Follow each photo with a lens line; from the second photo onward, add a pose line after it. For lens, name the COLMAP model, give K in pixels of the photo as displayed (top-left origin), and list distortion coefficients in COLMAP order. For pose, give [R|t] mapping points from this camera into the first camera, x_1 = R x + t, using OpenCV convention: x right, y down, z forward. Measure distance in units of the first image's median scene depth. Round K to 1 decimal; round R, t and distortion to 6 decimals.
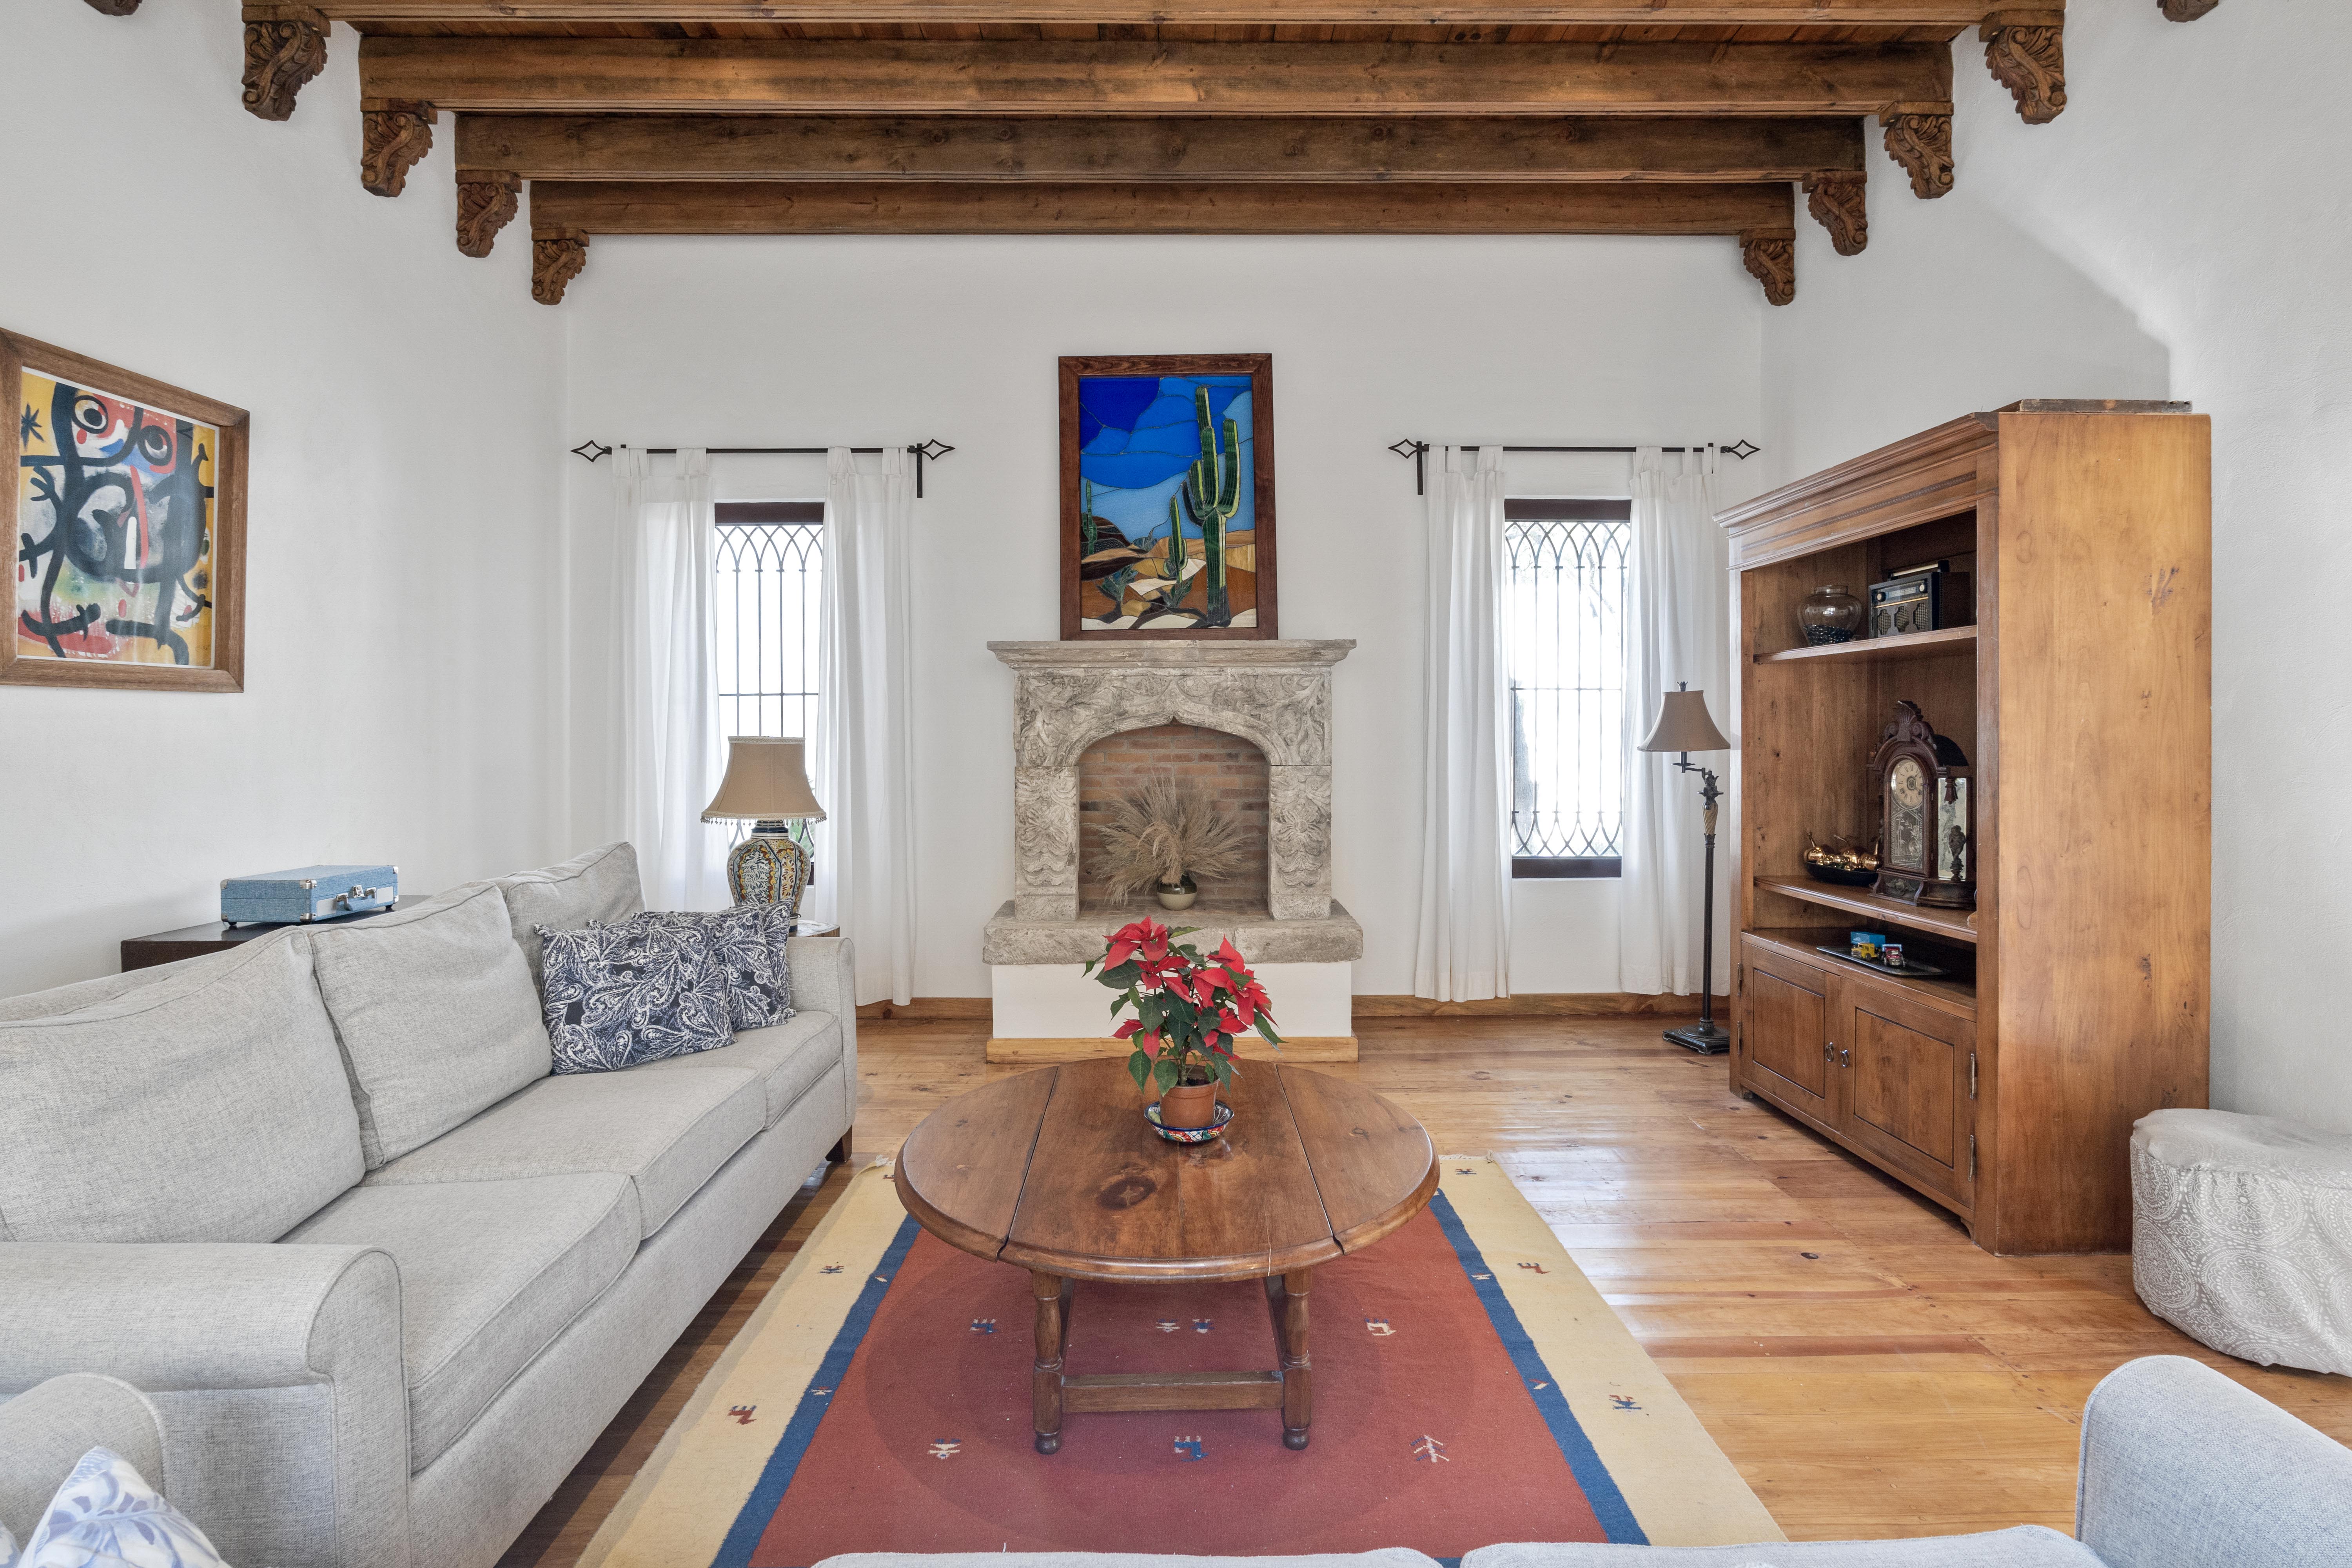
lens RADIAL K [[1140.9, 0, 1206.7], [0, 1140.9, 719.9], [0, 0, 1]] dist [-0.003933, 0.002538]
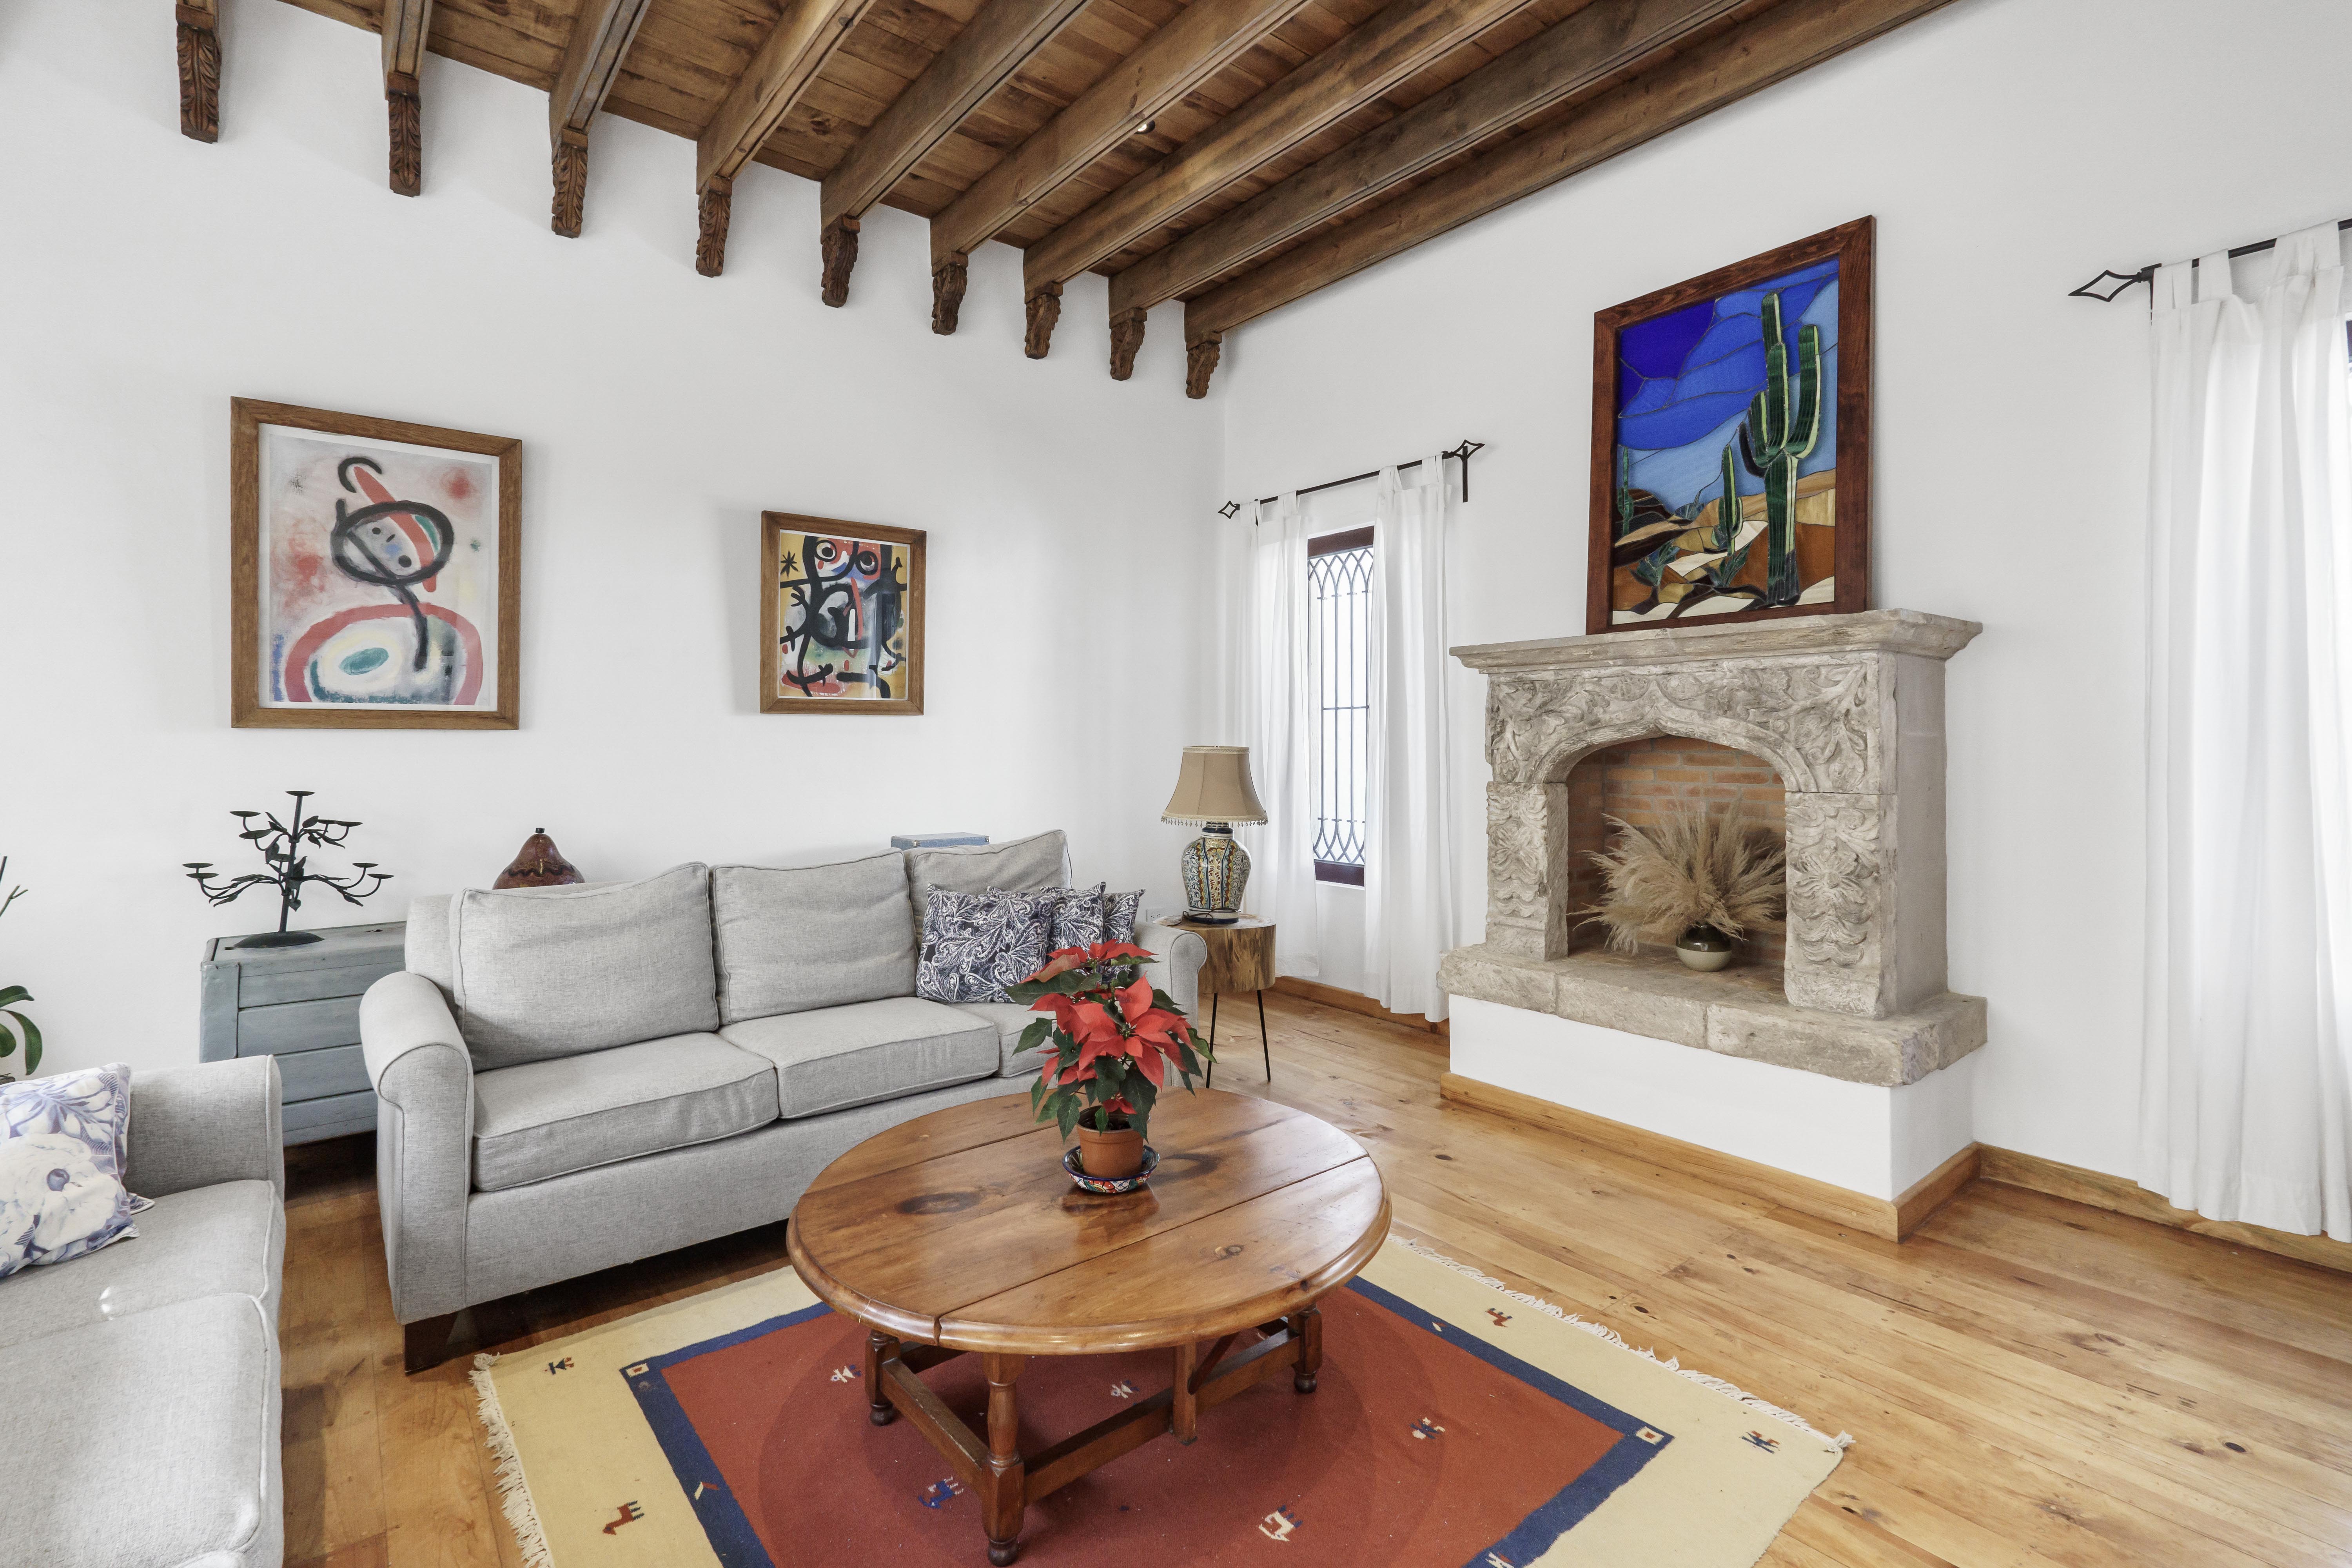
lens RADIAL K [[1092.3, 0, 1152.4], [0, 1092.3, 721.2], [0, 0, 1]] dist [0.013126, 0.000026]
pose [[0.610486, -0.011136, -0.791948, 0.365689], [0.004318, 0.999933, -0.010731, 0.000780], [0.792015, 0.003132, 0.610494, 0.251628]]
